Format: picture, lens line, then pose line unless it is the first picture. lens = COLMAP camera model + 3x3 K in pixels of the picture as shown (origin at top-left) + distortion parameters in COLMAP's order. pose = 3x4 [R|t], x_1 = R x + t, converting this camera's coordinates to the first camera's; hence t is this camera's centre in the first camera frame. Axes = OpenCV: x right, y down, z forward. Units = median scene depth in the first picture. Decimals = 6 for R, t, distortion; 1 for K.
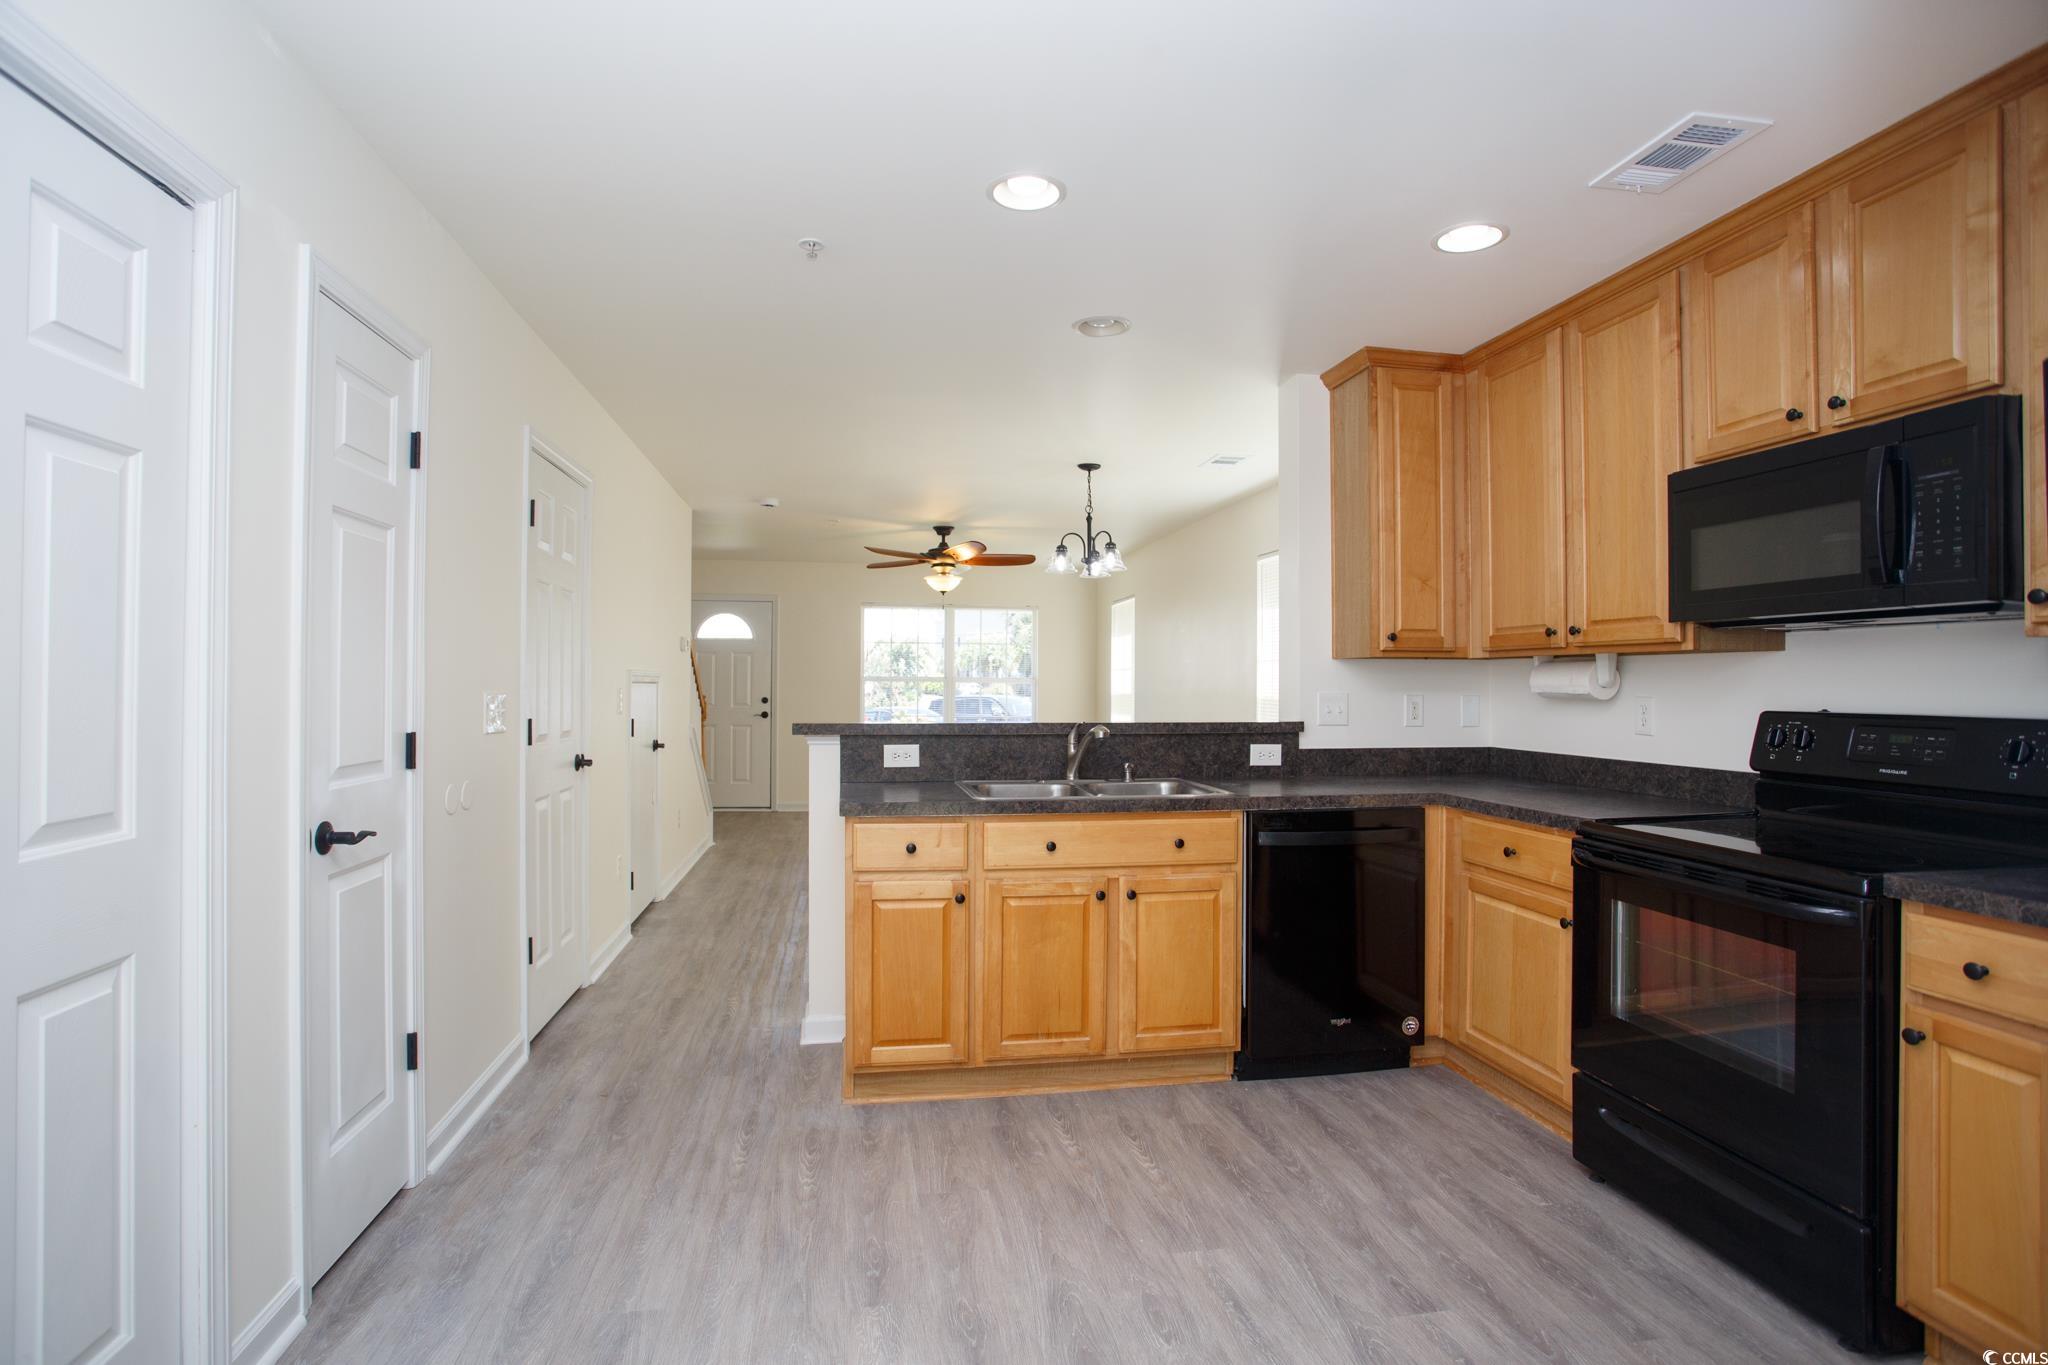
lens RADIAL K [[1004.4, 0, 998.5], [0, 1004.4, 680.4], [0, 0, 1]] dist [-0.076235, 0.036582]
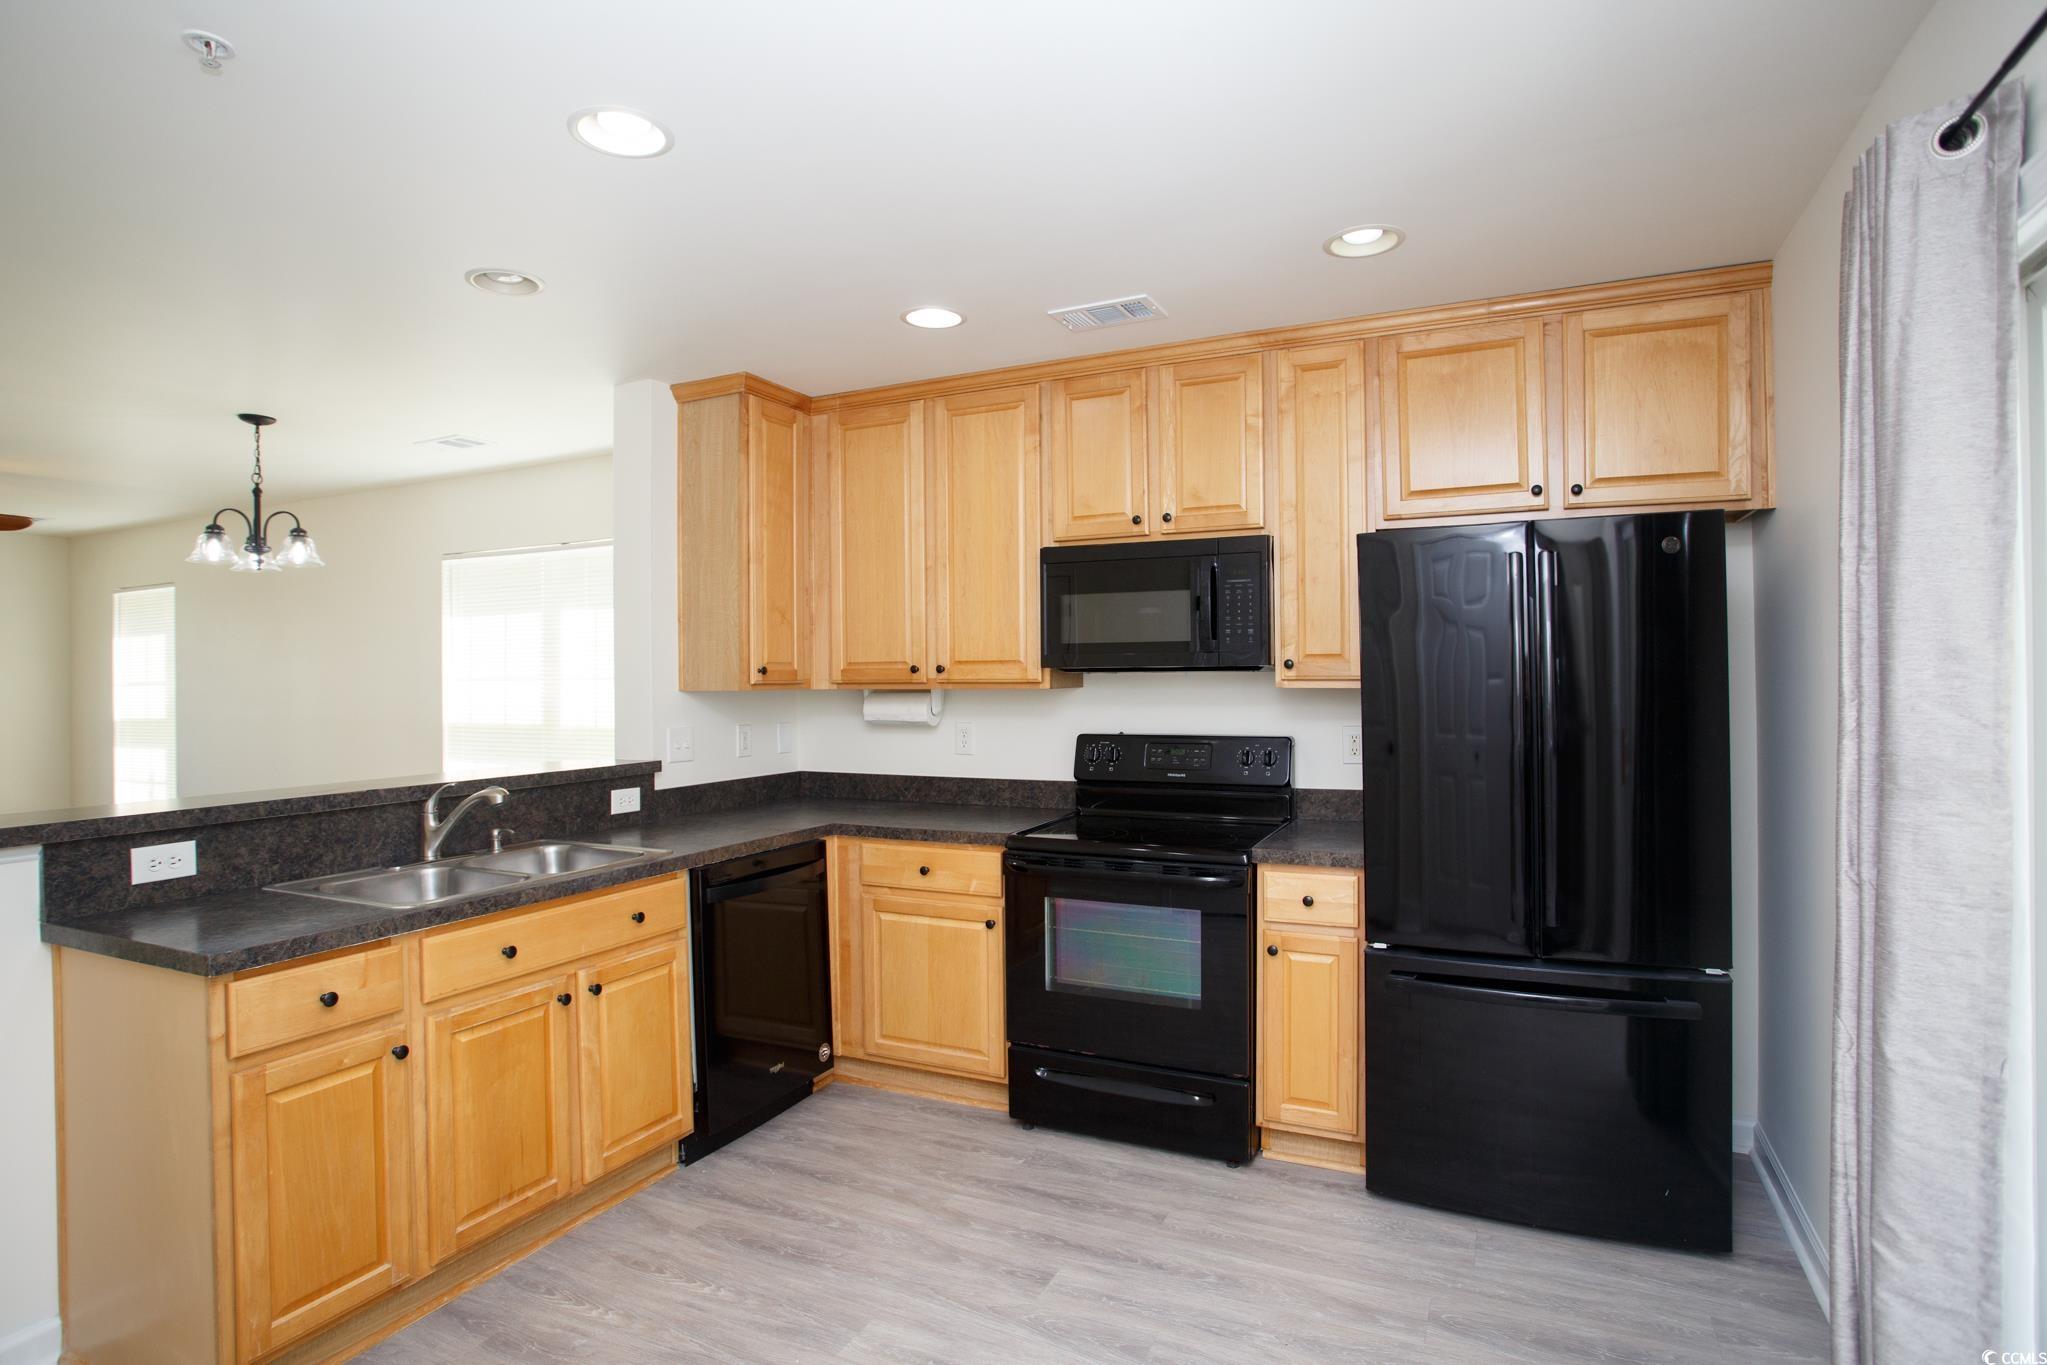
lens RADIAL K [[1076.5, 0, 1023.5], [0, 1076.5, 682.5], [0, 0, 1]] dist [-0.080977, 0.050004]
pose [[0.559643, -0.014918, 0.828600, -0.400765], [0.009253, 0.999888, 0.011753, -0.048934], [-0.828682, 0.001089, 0.559718, 0.216604]]
